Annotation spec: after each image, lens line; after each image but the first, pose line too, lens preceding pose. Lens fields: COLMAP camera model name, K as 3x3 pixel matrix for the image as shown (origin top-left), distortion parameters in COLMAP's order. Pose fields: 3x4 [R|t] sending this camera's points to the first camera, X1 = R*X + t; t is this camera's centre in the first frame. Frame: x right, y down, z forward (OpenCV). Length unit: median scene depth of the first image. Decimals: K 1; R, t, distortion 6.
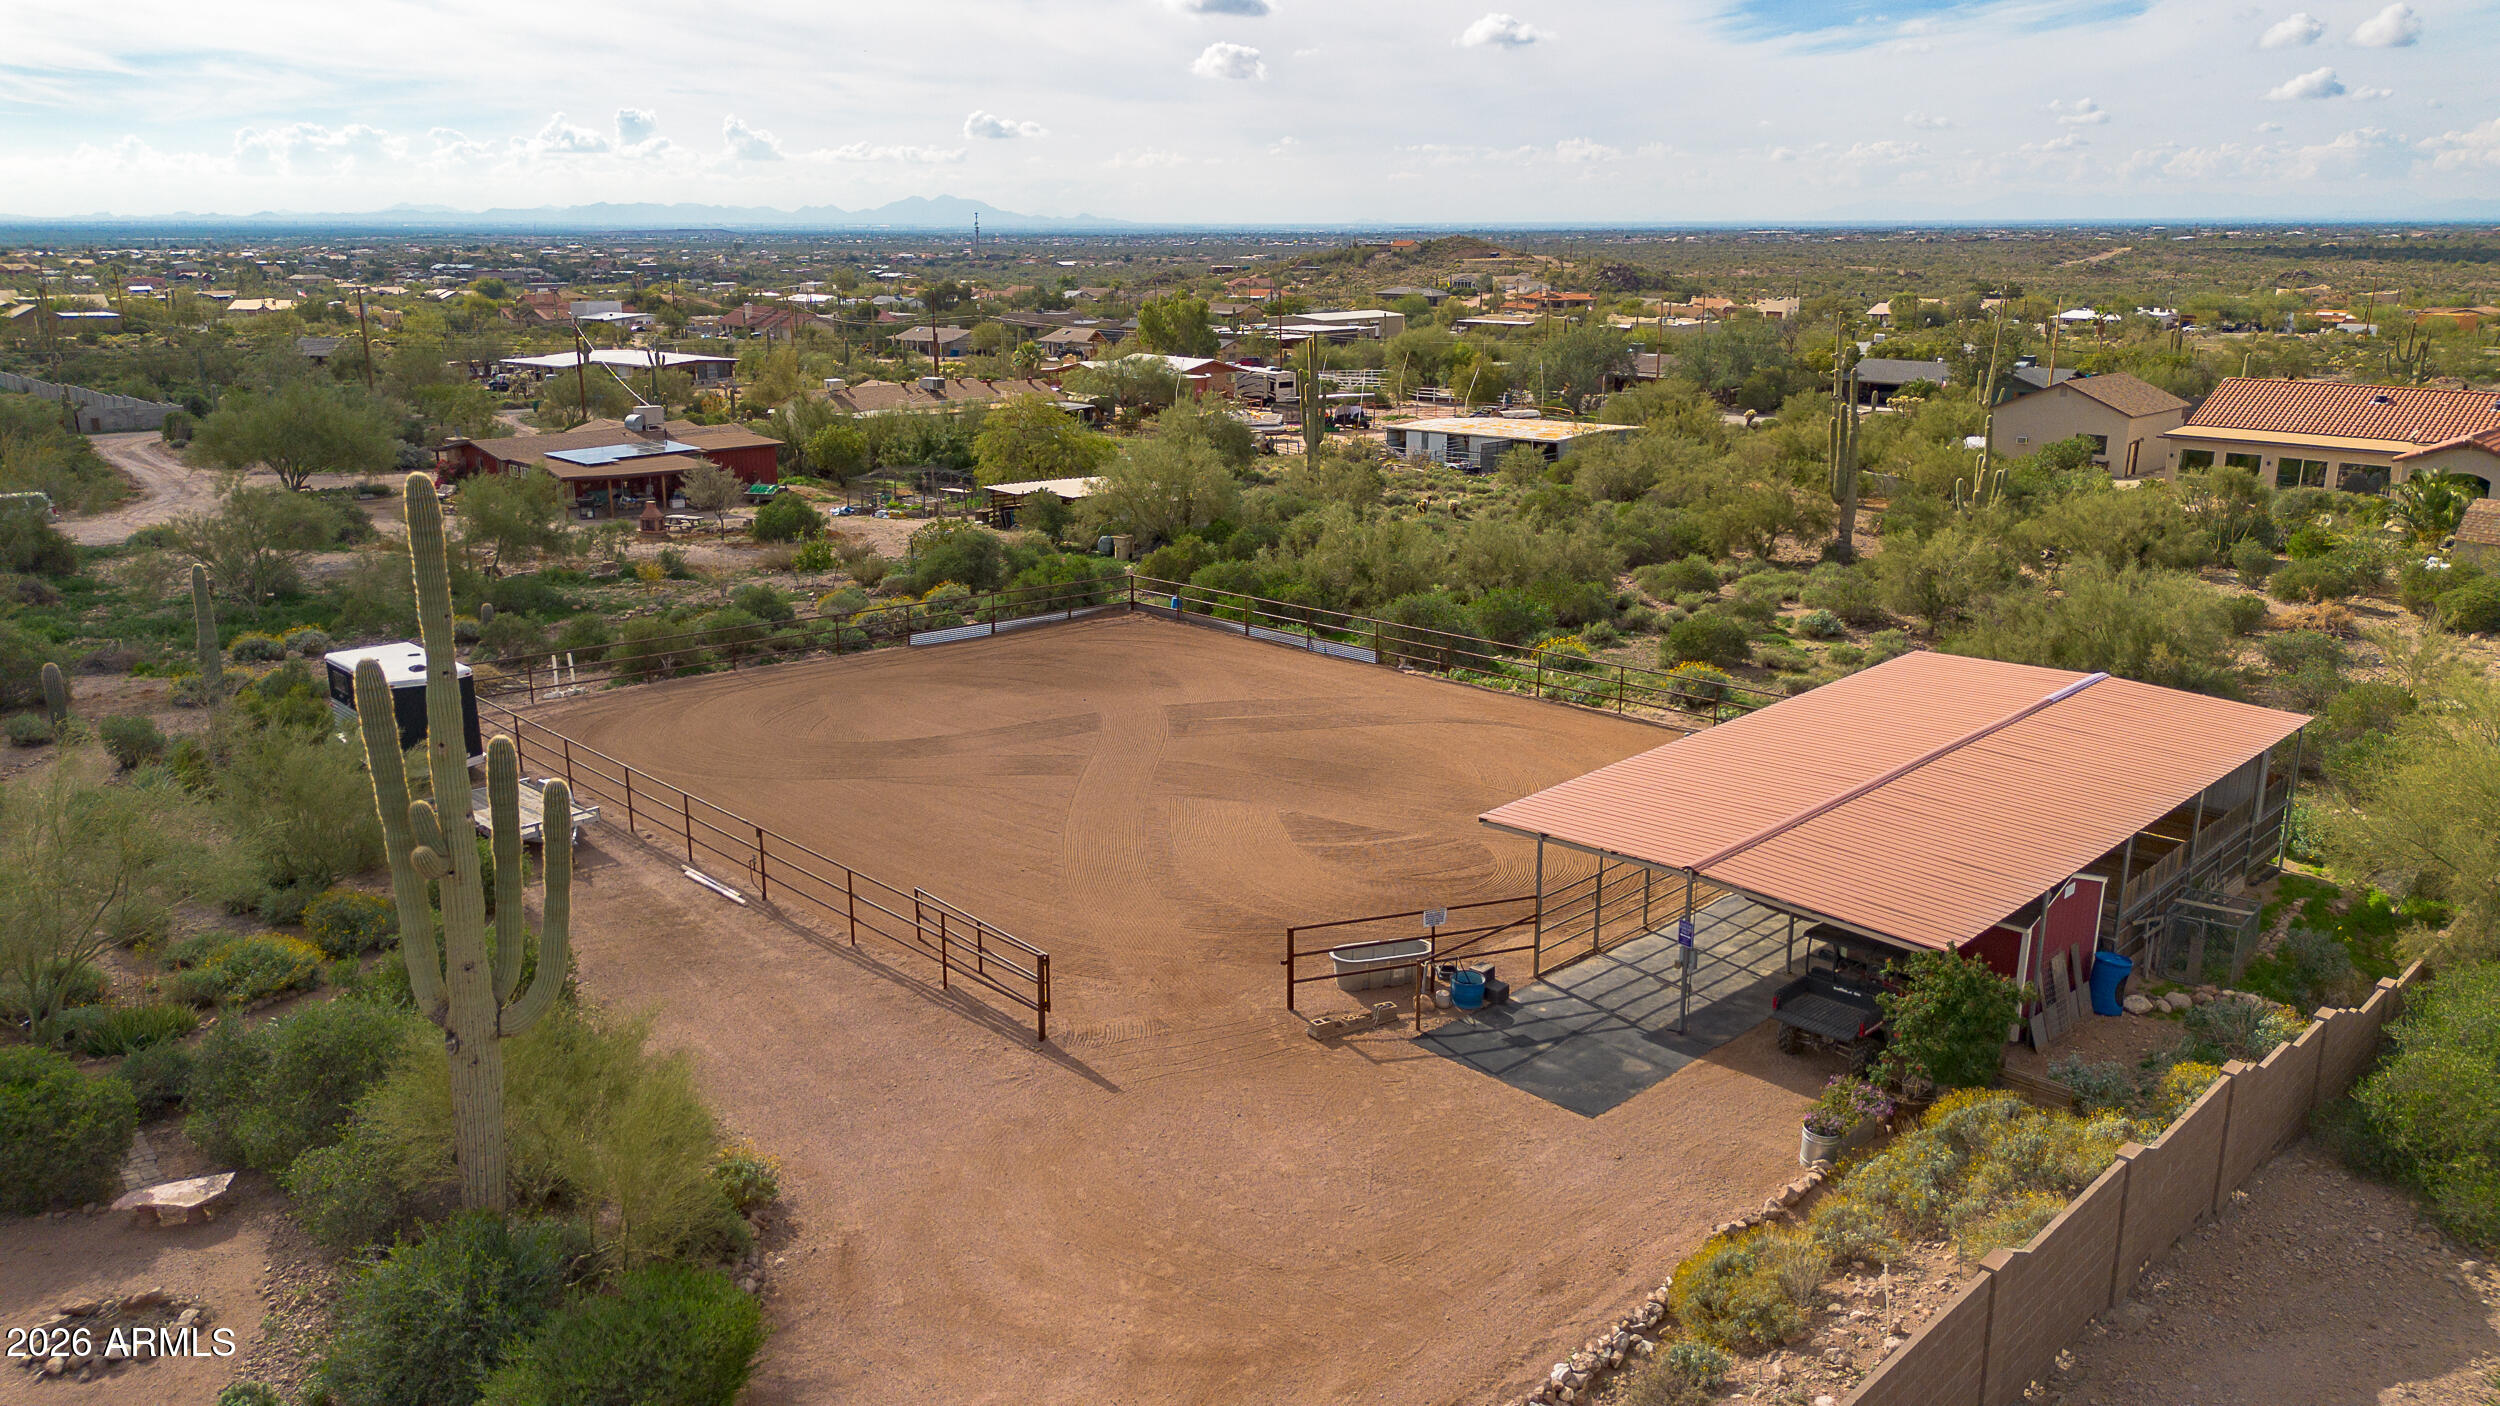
lens RADIAL K [[1752.7, 0, 1265.7], [0, 1752.7, 702.7], [0, 0, 1]] dist [0.056826, -0.050776]
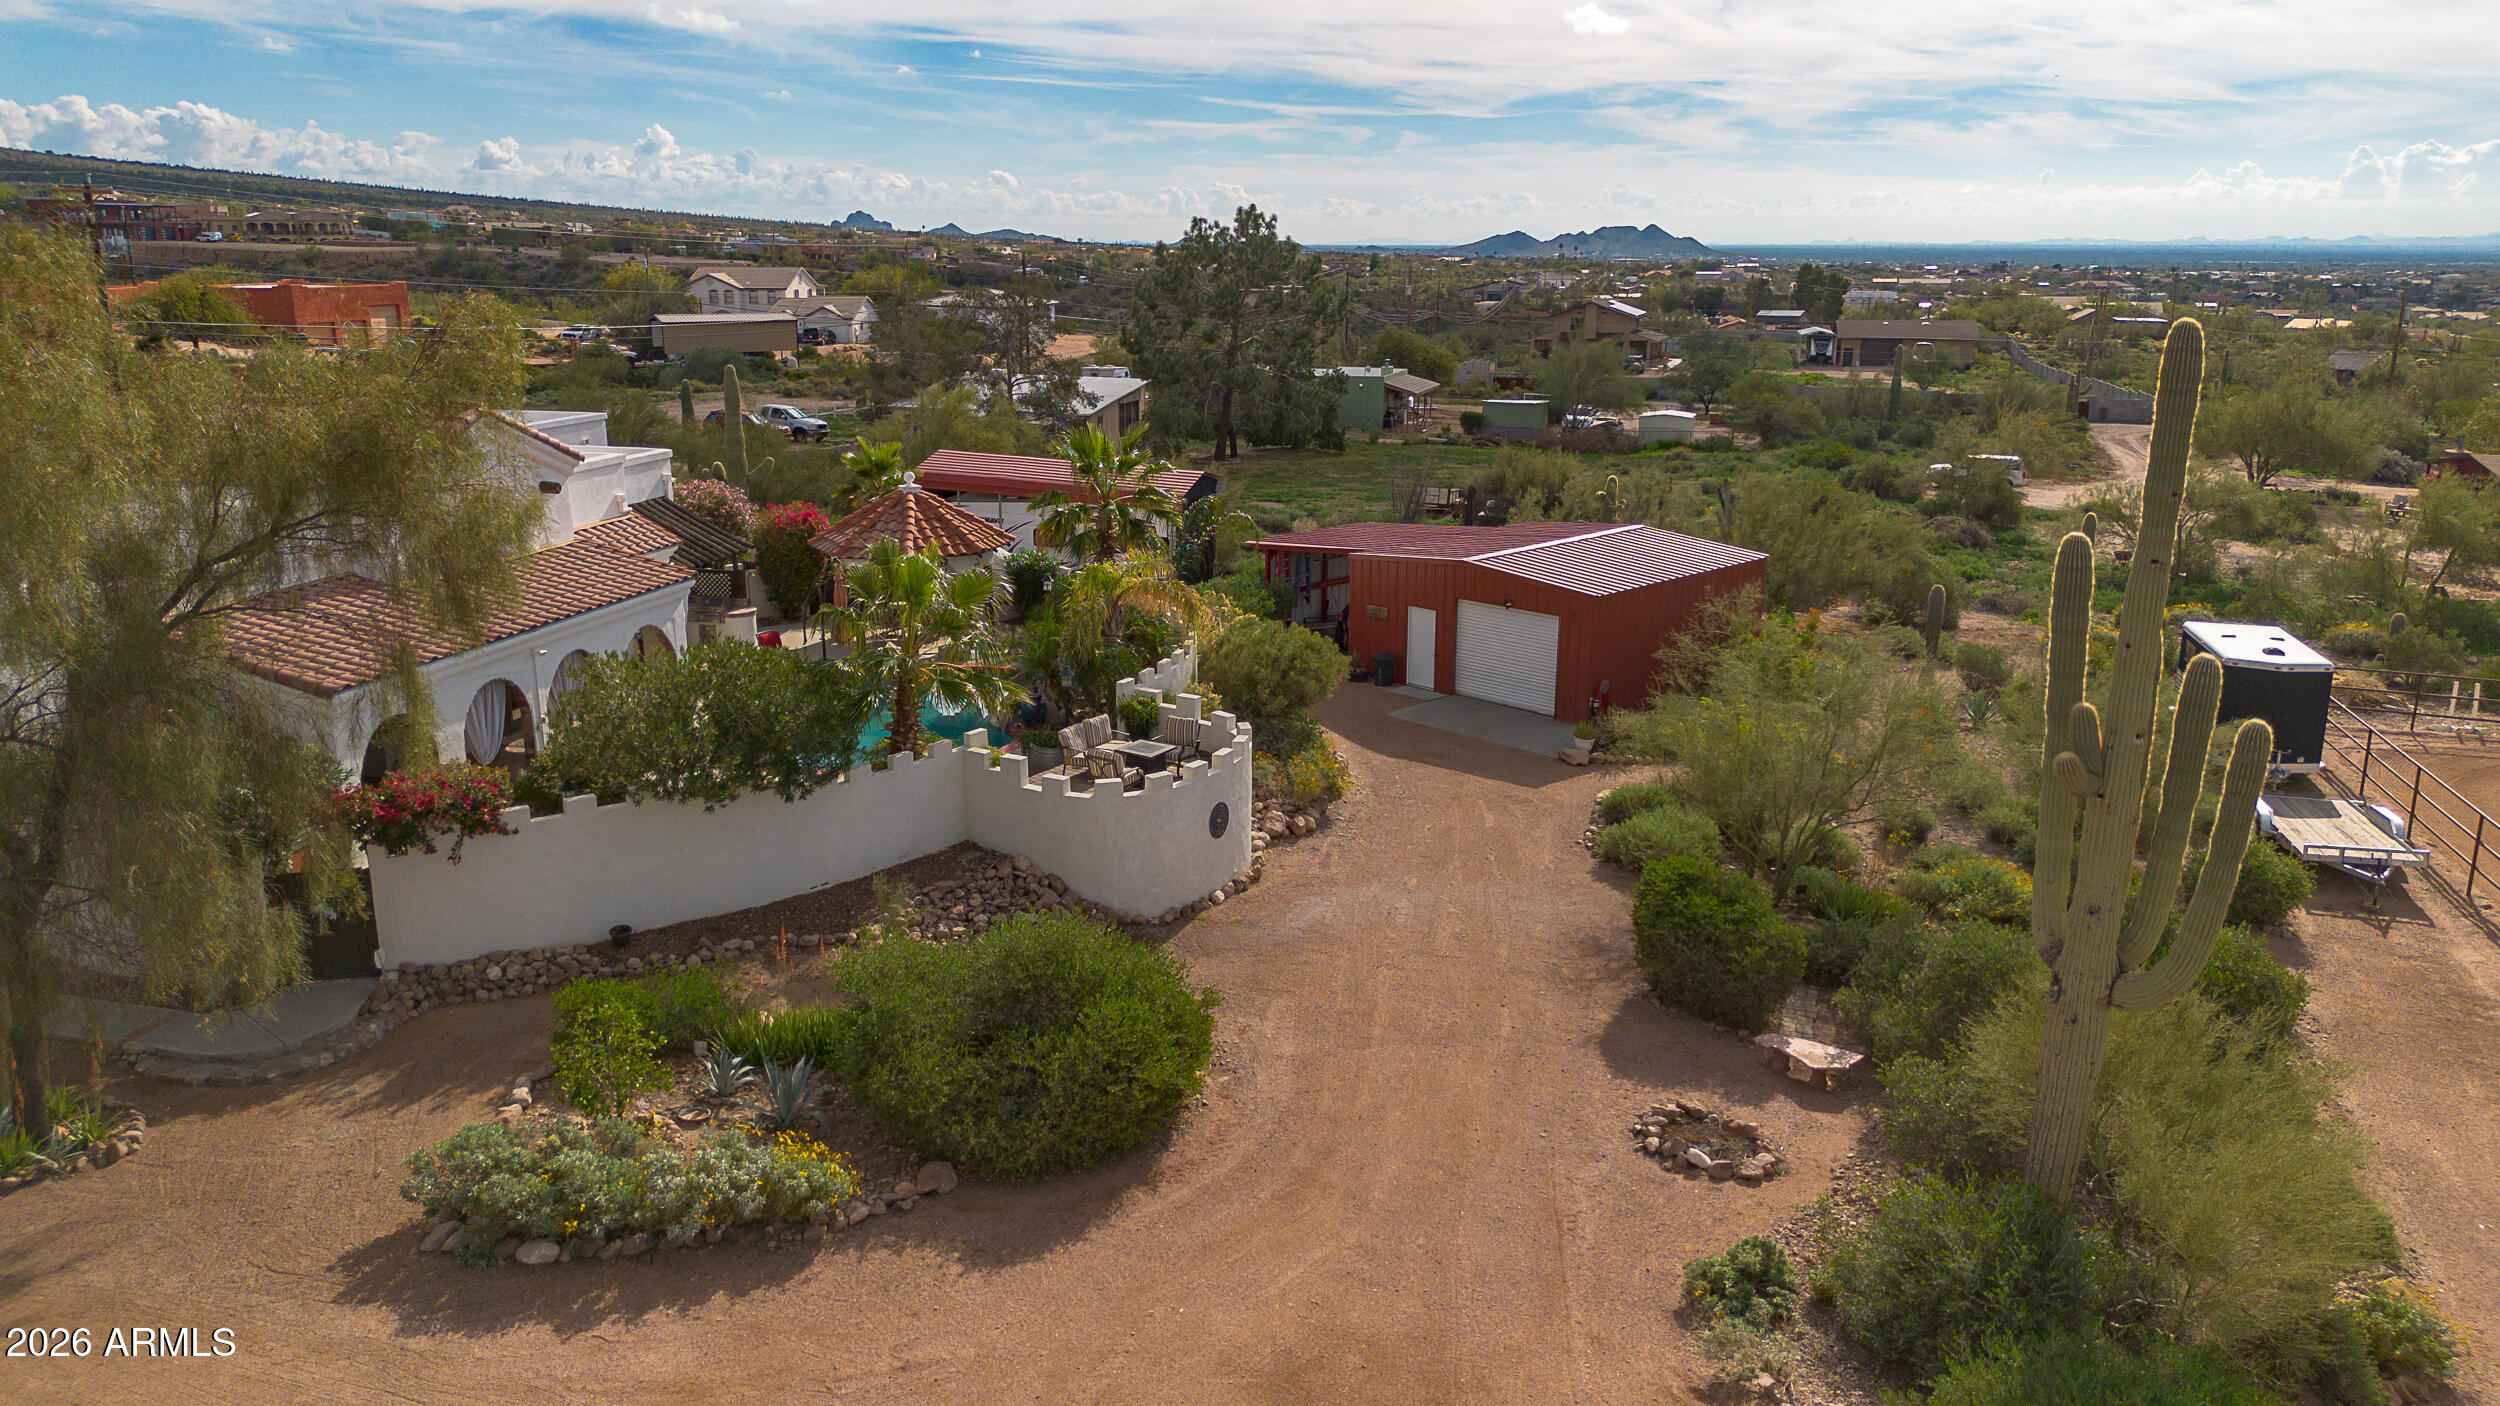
lens RADIAL K [[1752.7, 0, 1257.6], [0, 1752.7, 711.0], [0, 0, 1]] dist [0.056826, -0.050776]
pose [[0.507436, 0.218617, -0.833496, 0.022548], [-0.227937, 0.966881, 0.114833, 0.030326], [0.830996, 0.131714, 0.540461, 0.116550]]
